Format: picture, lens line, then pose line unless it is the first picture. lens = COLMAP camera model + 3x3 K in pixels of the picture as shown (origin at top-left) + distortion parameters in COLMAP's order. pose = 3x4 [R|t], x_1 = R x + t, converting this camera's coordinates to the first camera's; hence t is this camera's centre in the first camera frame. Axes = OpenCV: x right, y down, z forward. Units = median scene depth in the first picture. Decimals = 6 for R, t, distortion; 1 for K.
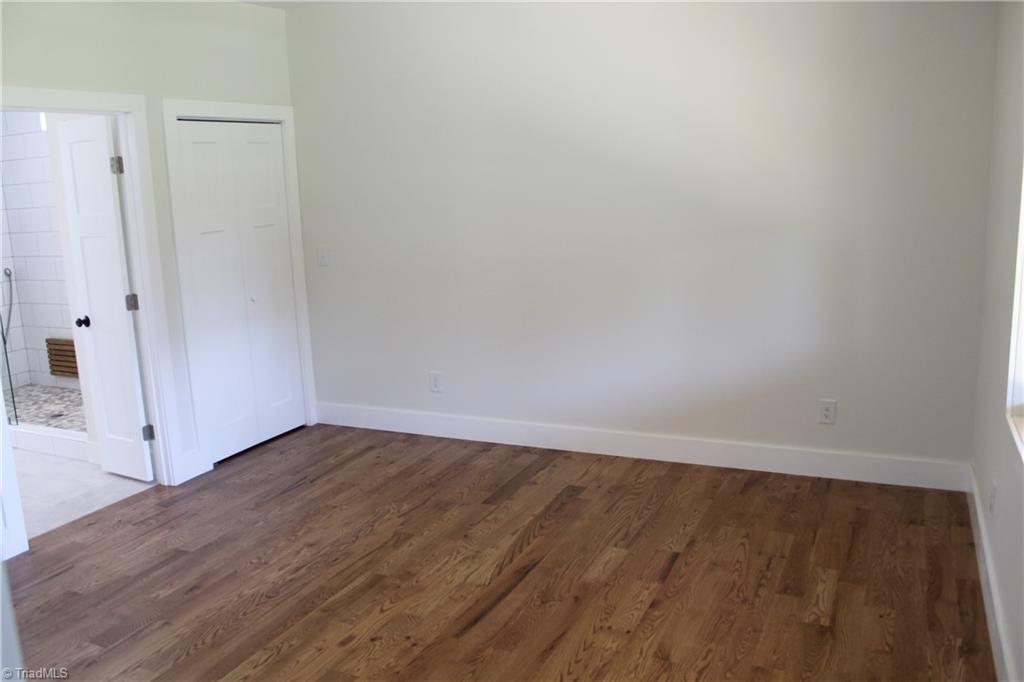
lens RADIAL K [[848.4, 0, 488.8], [0, 848.4, 340.4], [0, 0, 1]] dist [-0.149266, 0.123161]
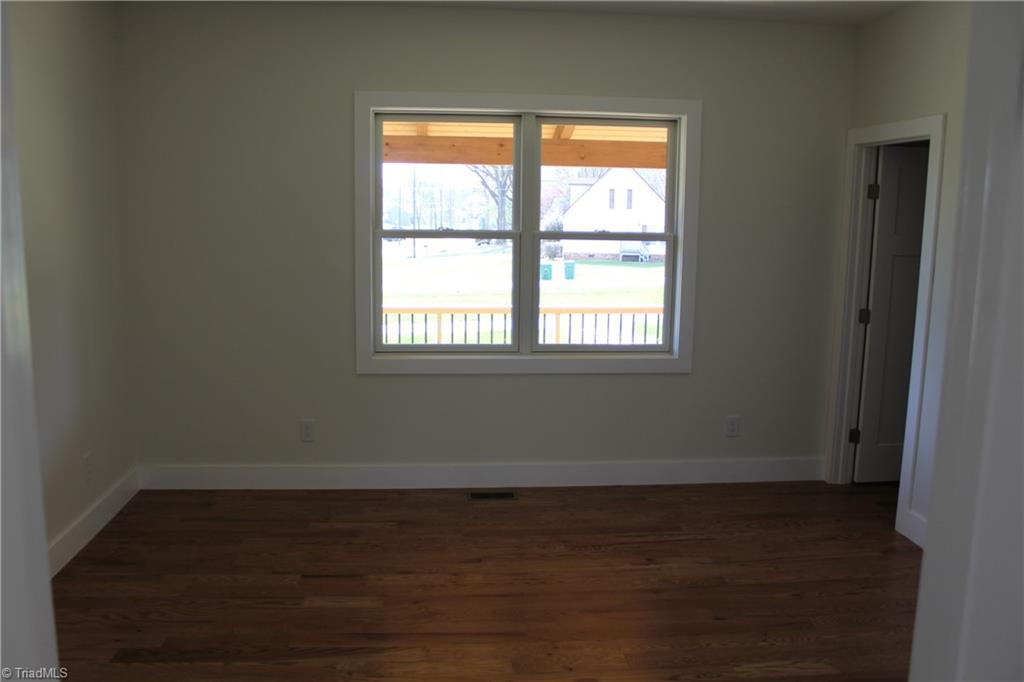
lens RADIAL K [[848.4, 0, 488.8], [0, 848.4, 340.4], [0, 0, 1]] dist [-0.149266, 0.123161]
pose [[-0.508834, -0.102116, 0.854787, -0.662539], [0.174823, 0.959992, 0.218753, -0.191816], [-0.842926, 0.260746, -0.470624, 1.055927]]
